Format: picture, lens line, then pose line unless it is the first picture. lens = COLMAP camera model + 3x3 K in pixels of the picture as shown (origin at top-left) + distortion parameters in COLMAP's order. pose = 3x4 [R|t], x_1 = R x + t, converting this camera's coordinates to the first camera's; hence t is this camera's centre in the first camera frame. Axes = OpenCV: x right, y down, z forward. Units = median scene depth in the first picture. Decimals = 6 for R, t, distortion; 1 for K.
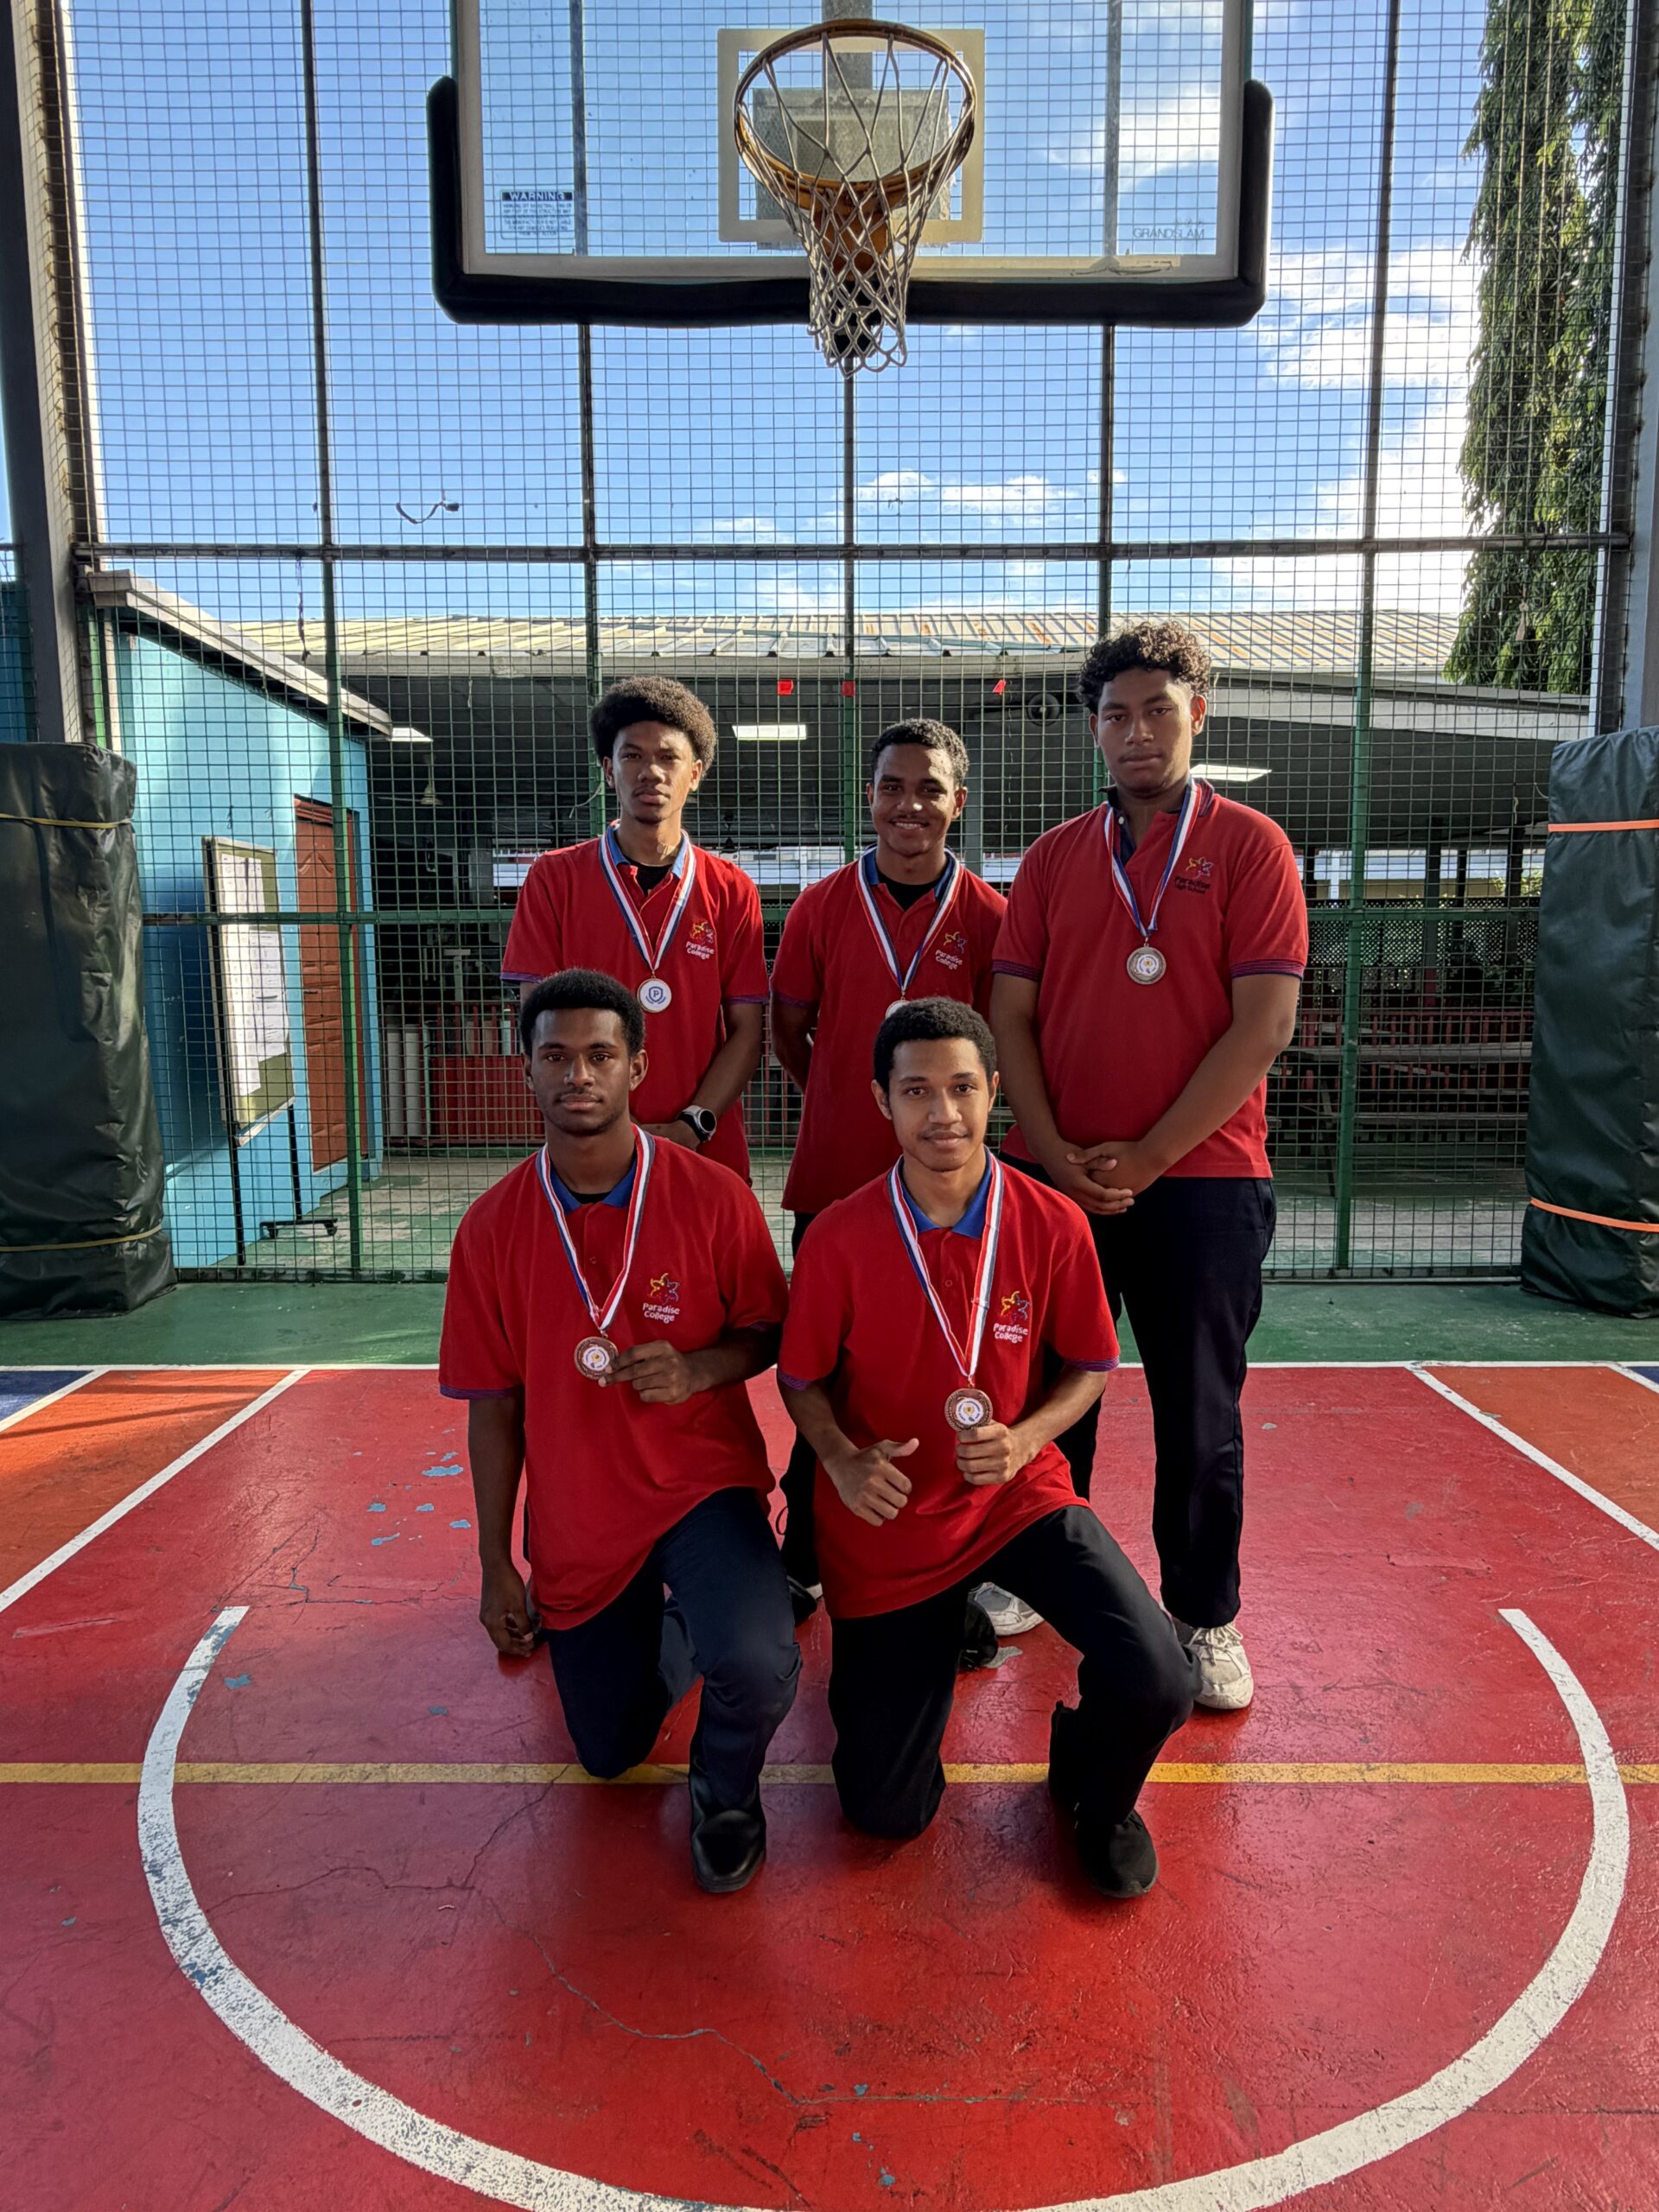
lens RADIAL K [[1279.8, 0, 826.6], [0, 1279.8, 1096.2], [0, 0, 1]] dist [-0.003182, 0.007406]
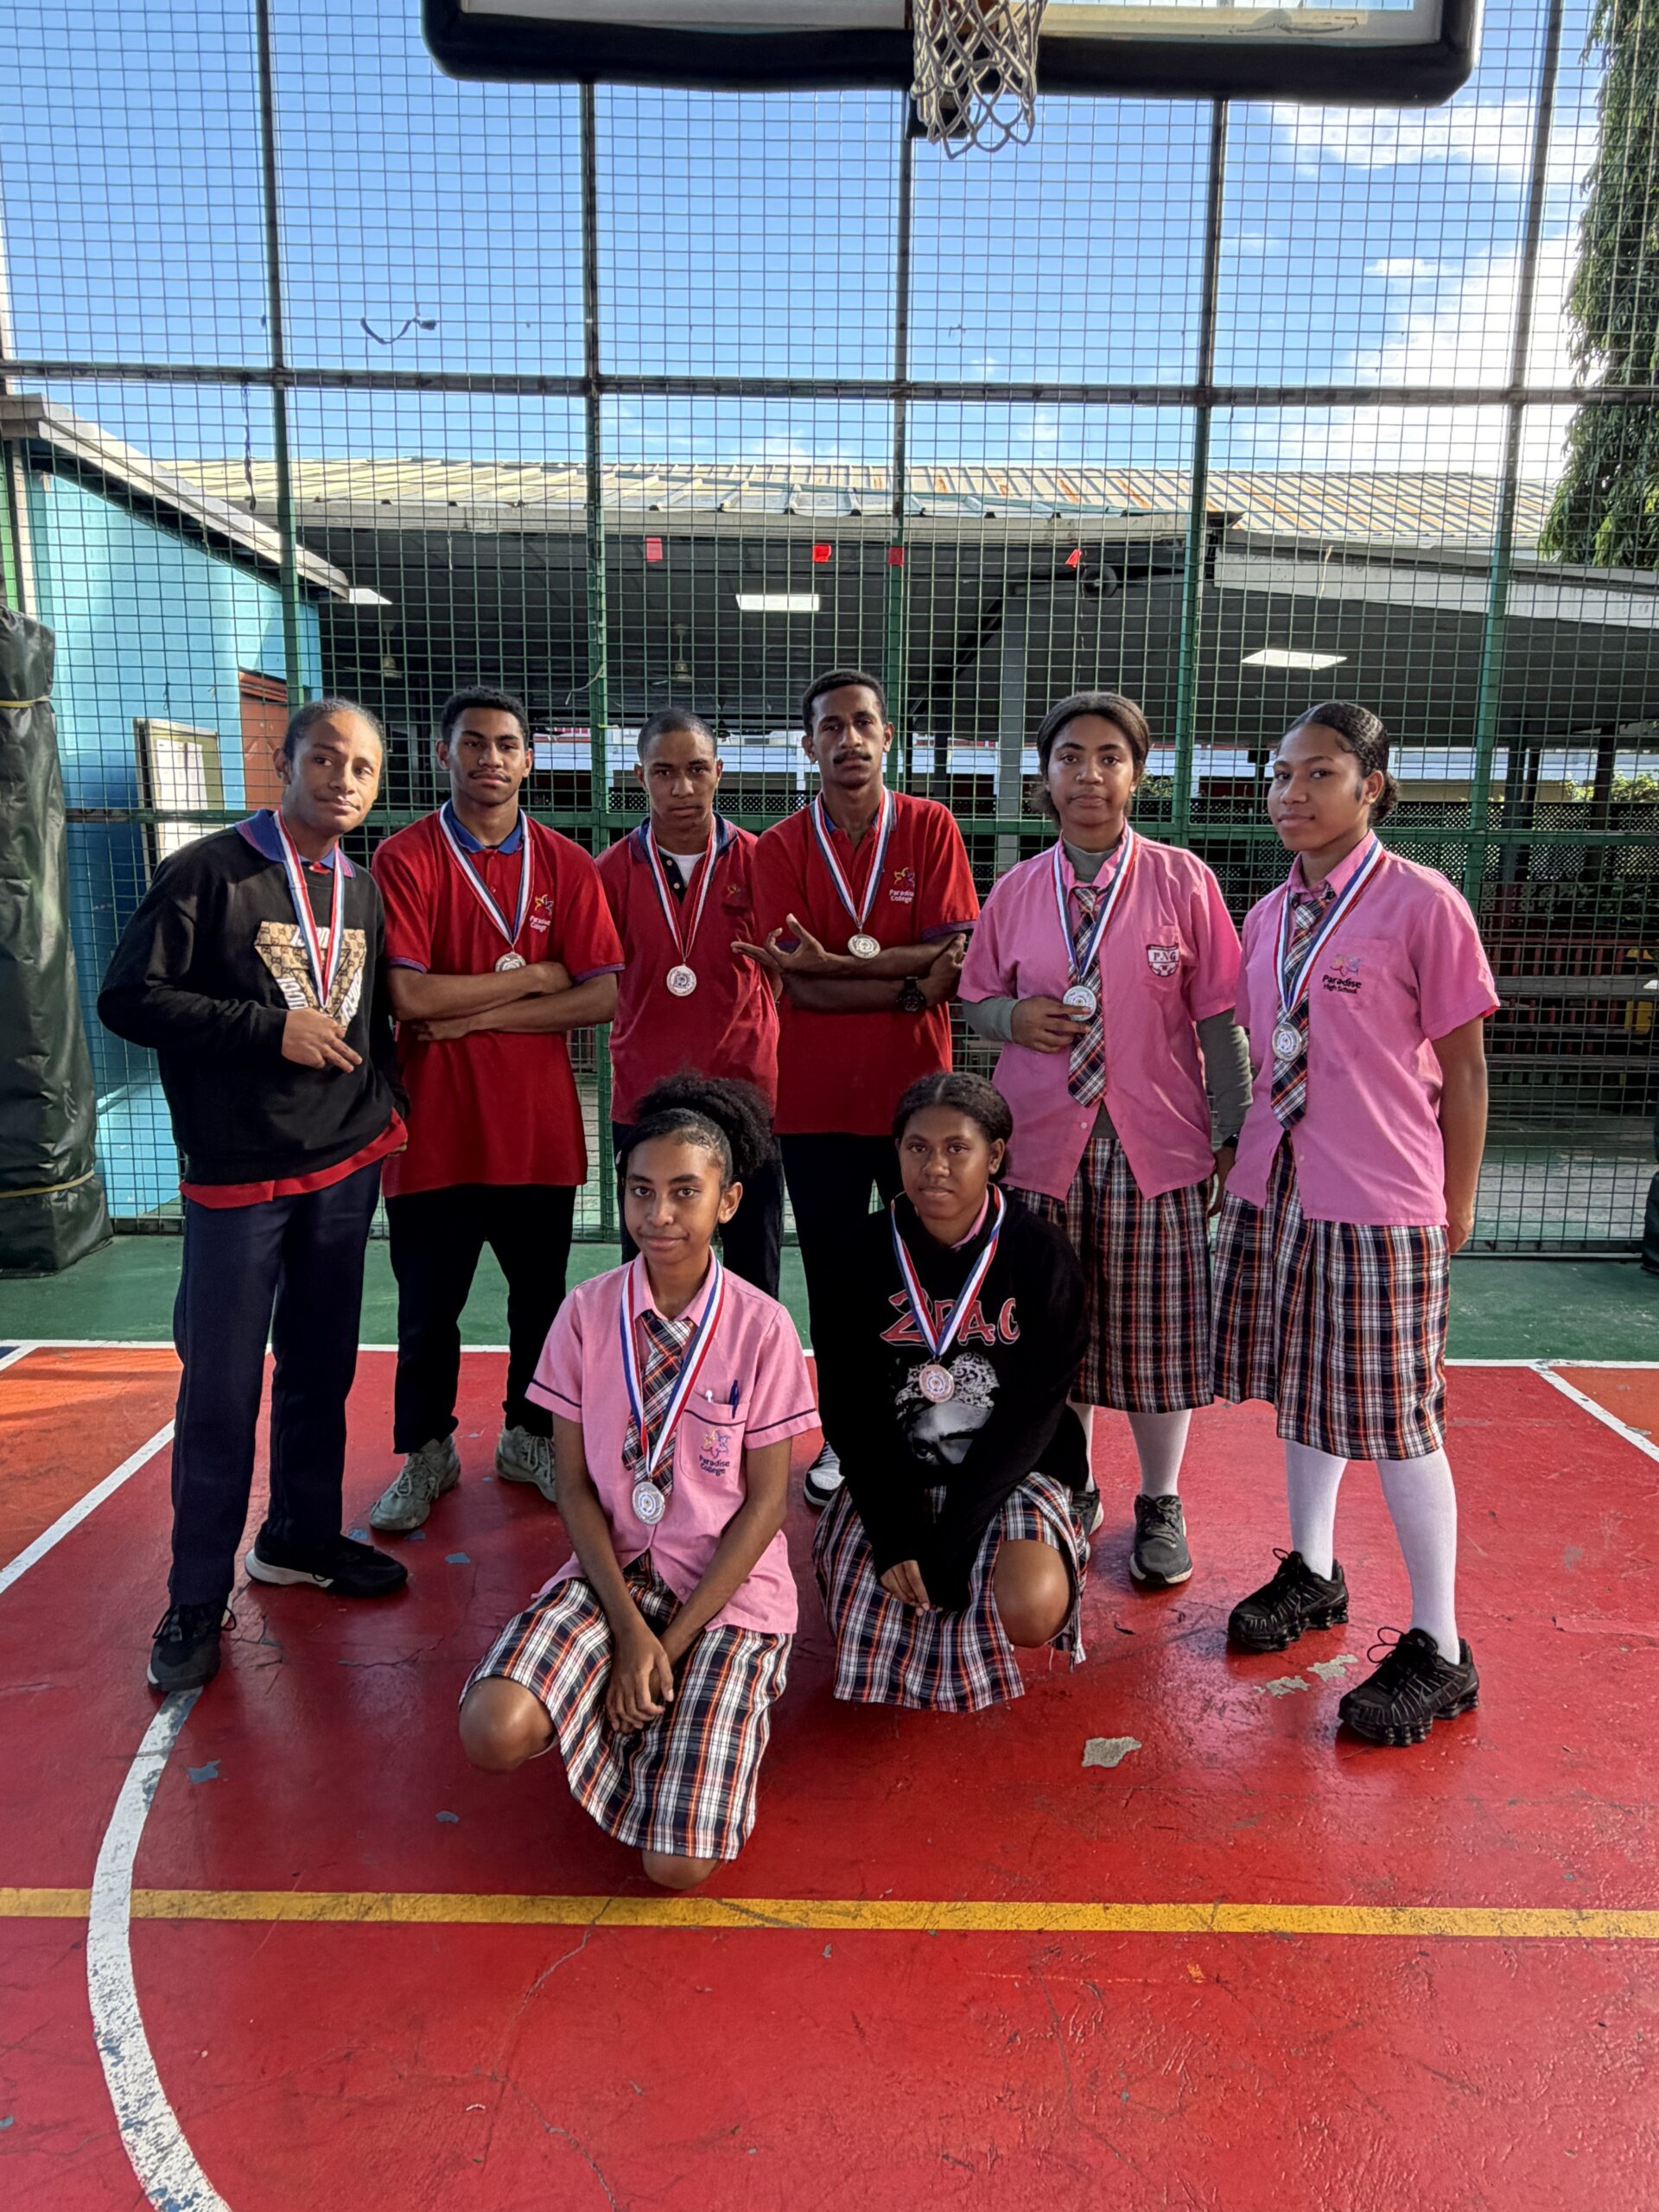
lens RADIAL K [[1388.4, 0, 824.2], [0, 1388.4, 1097.5], [0, 0, 1]] dist [0.002458, 0.001351]
pose [[0.999819, 0.016932, 0.008662, -0.032760], [-0.017476, 0.997598, 0.067034, -0.021718], [-0.007506, -0.067173, 0.997713, 0.057242]]
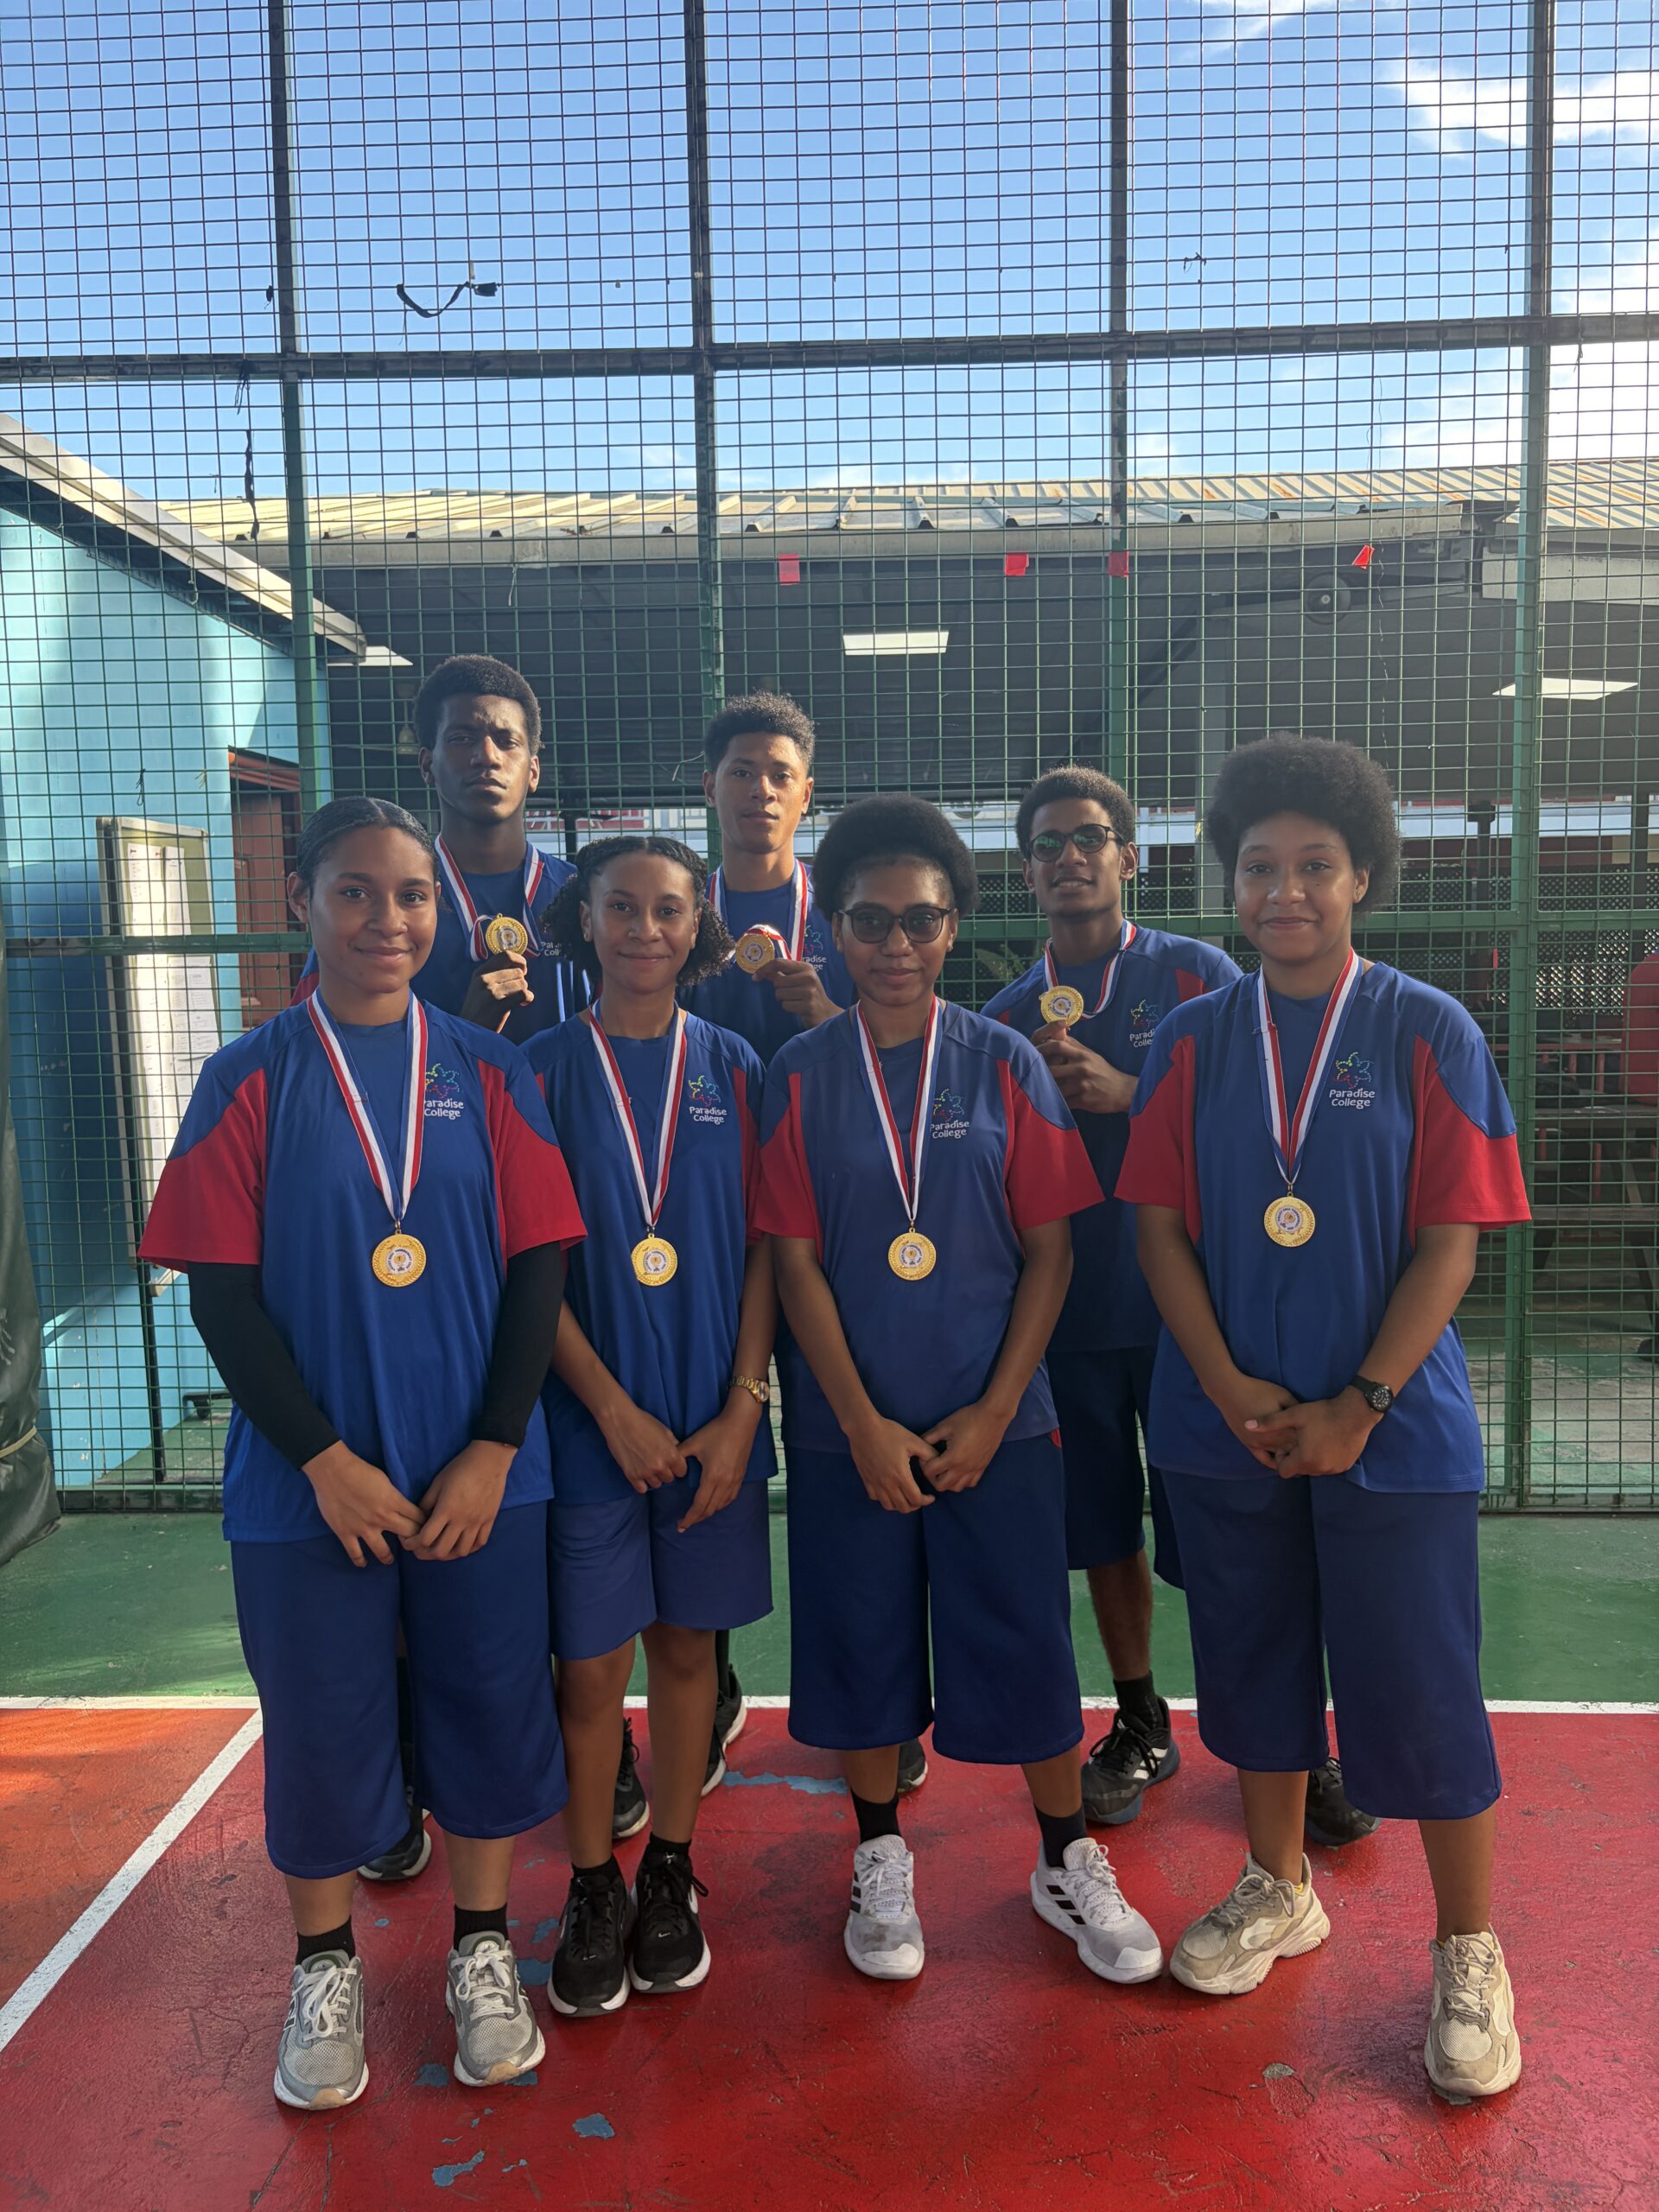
lens RADIAL K [[1690.6, 0, 838.7], [0, 1690.6, 1111.3], [0, 0, 1]] dist [0.045658, -0.049873]
pose [[0.999235, -0.009362, -0.037971, -0.090687], [0.008981, 0.999908, -0.010201, -0.046241], [0.038063, 0.009852, 0.999227, 0.172713]]
